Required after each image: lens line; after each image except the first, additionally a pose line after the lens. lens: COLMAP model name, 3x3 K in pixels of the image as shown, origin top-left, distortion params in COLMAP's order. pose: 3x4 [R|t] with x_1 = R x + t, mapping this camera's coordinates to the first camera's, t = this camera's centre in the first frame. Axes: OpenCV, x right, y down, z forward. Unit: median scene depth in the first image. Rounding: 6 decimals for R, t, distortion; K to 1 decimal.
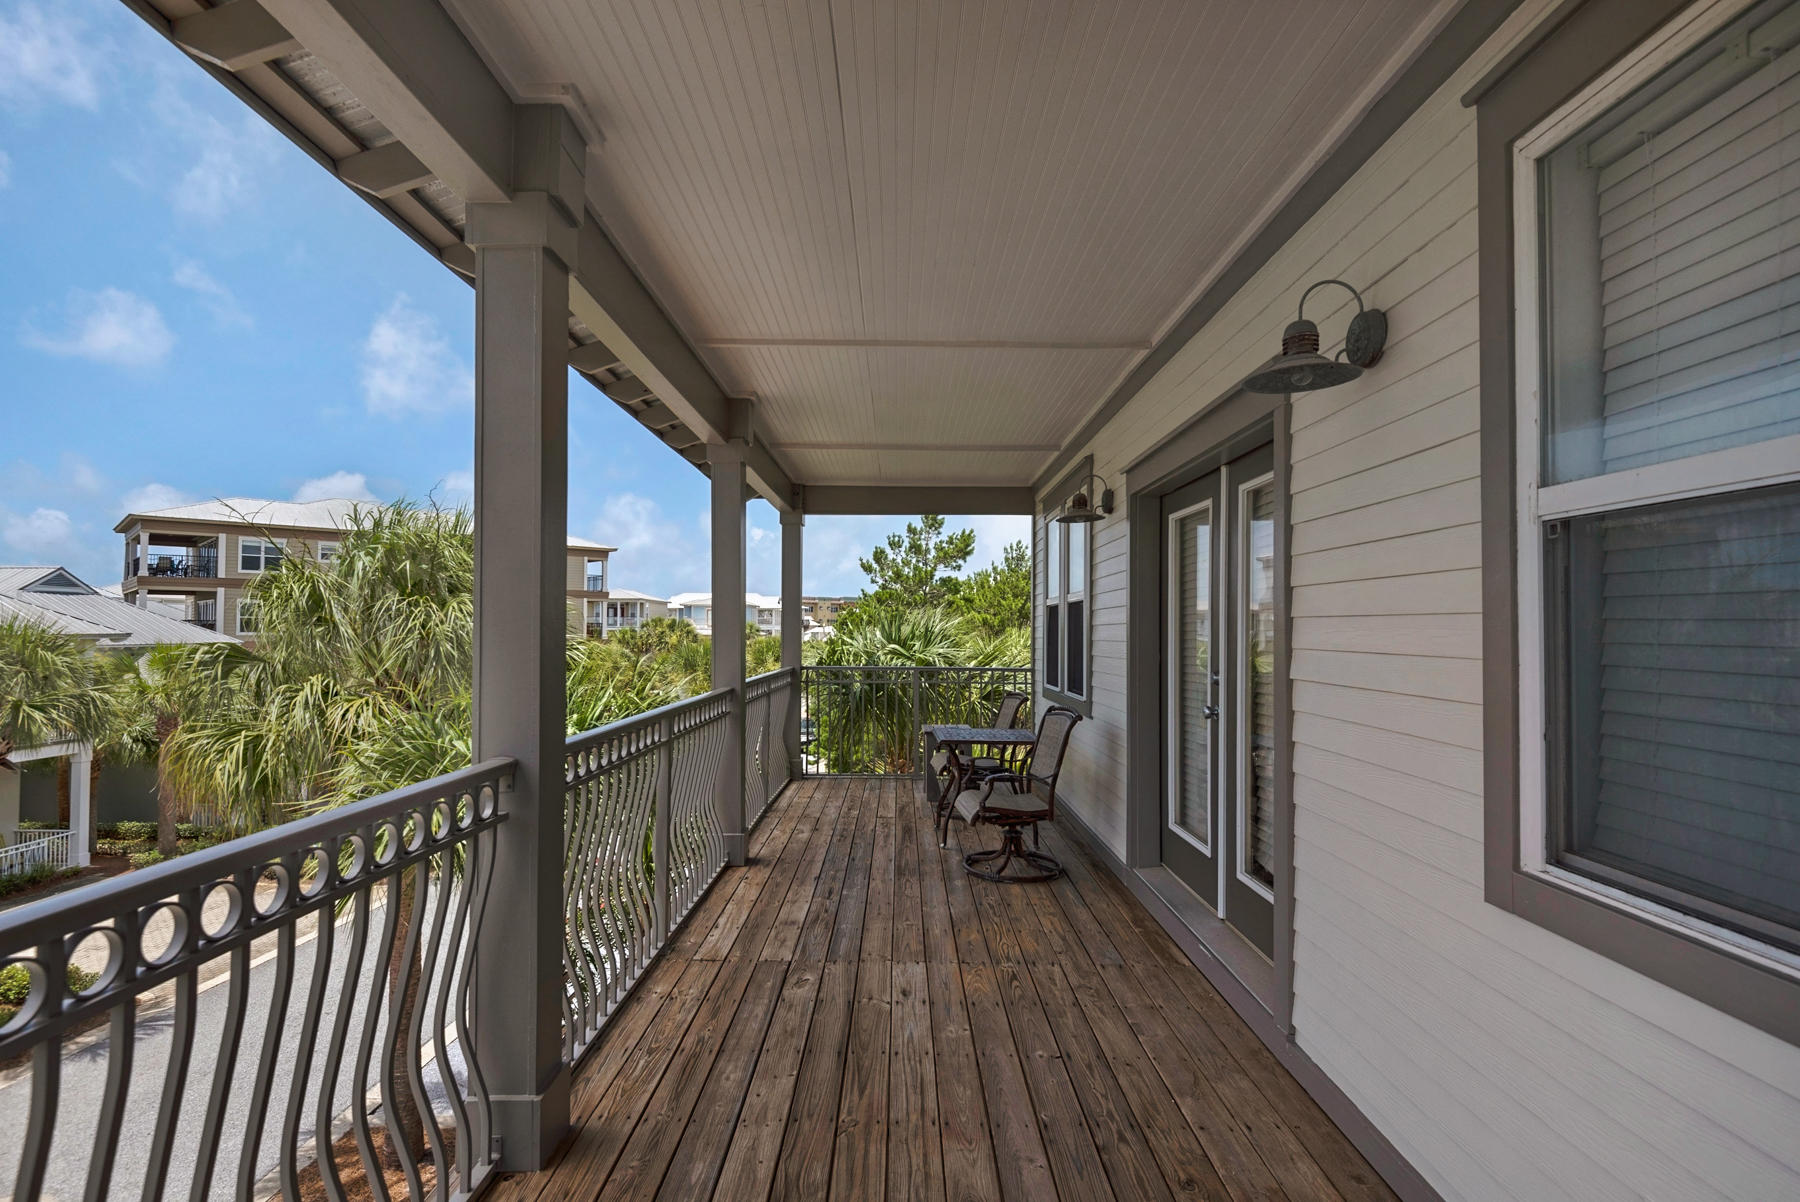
lens RADIAL K [[860.8, 0, 909.6], [0, 860.8, 608.6], [0, 0, 1]] dist [-0.003988, 0.000749]
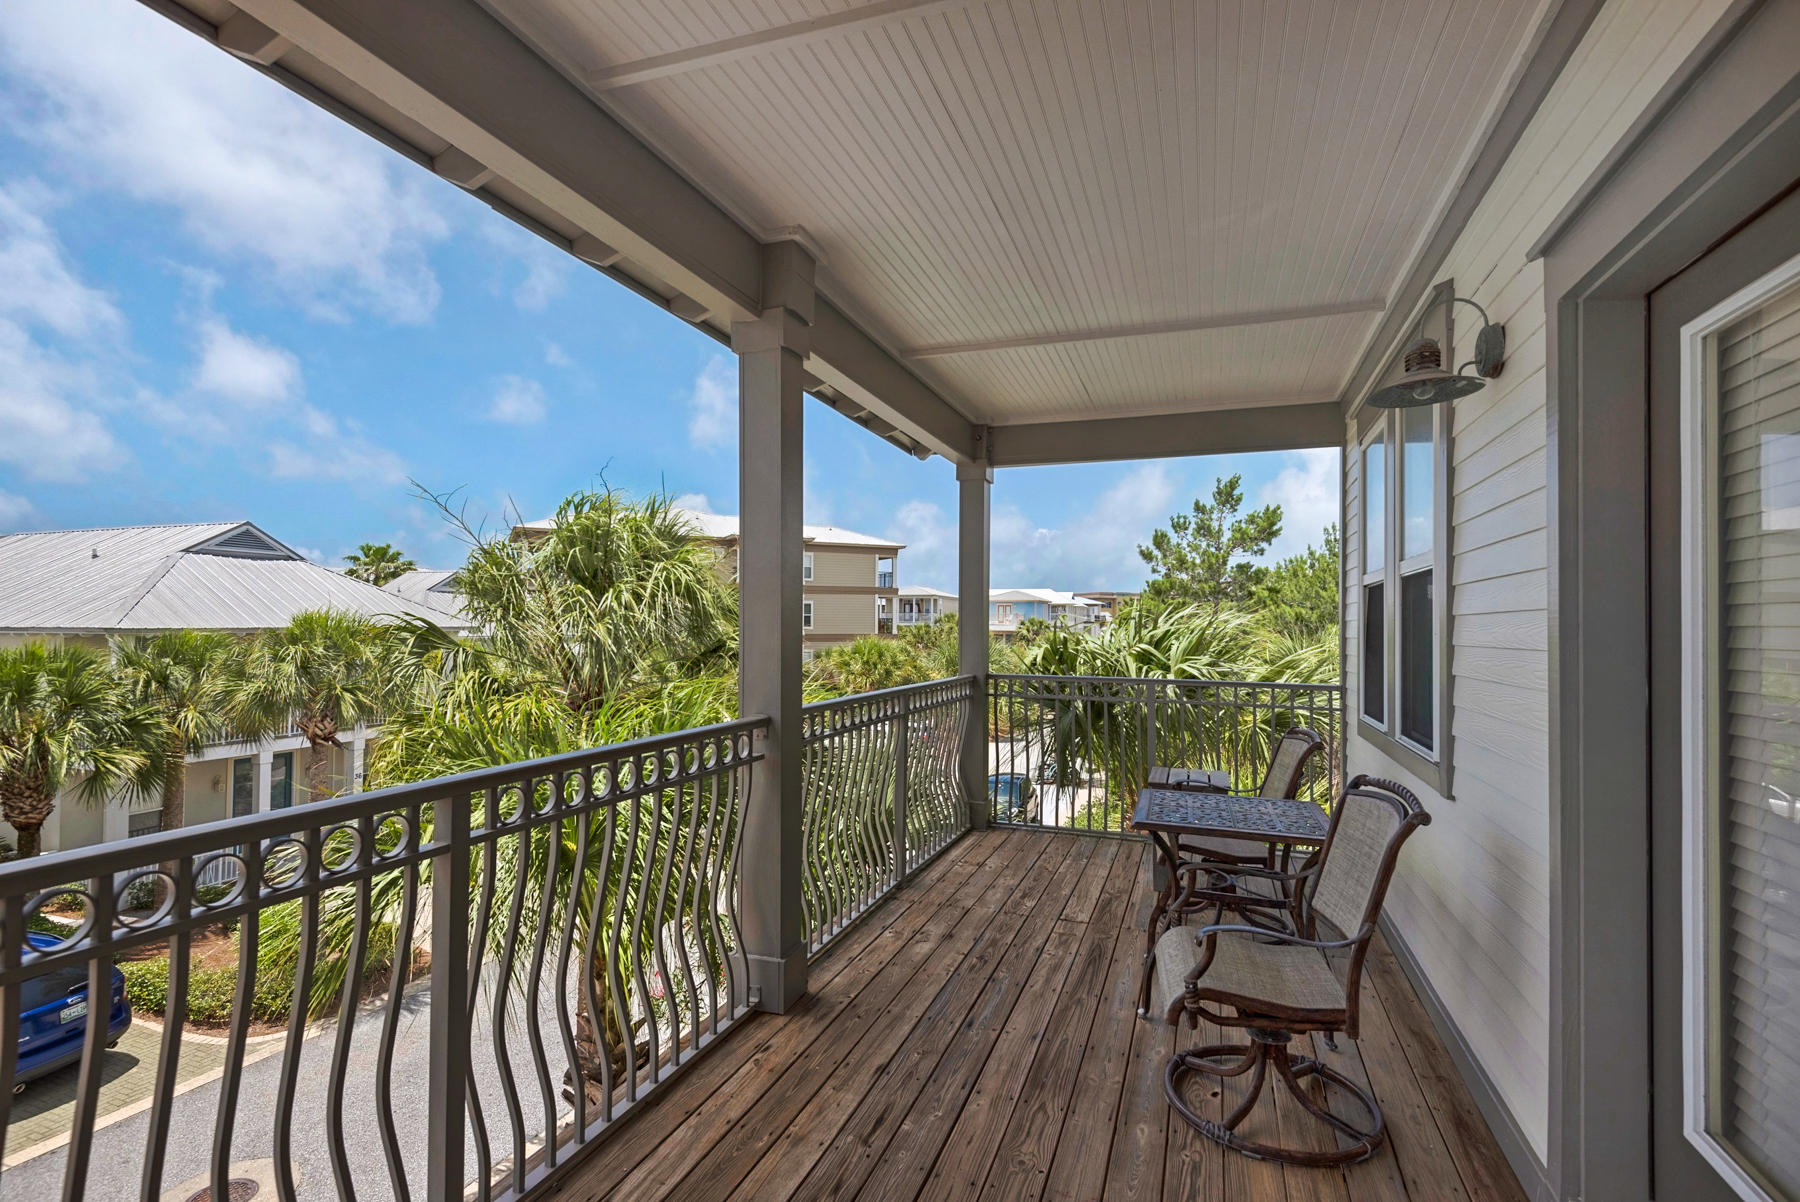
lens RADIAL K [[876.9, 0, 890.3], [0, 876.9, 605.1], [0, 0, 1]] dist [0.010519, -0.001664]
pose [[0.937285, -0.003995, -0.348541, 0.056706], [0.004218, 0.999991, -0.000117, 0.007815], [0.348539, -0.001361, 0.937293, 0.273482]]
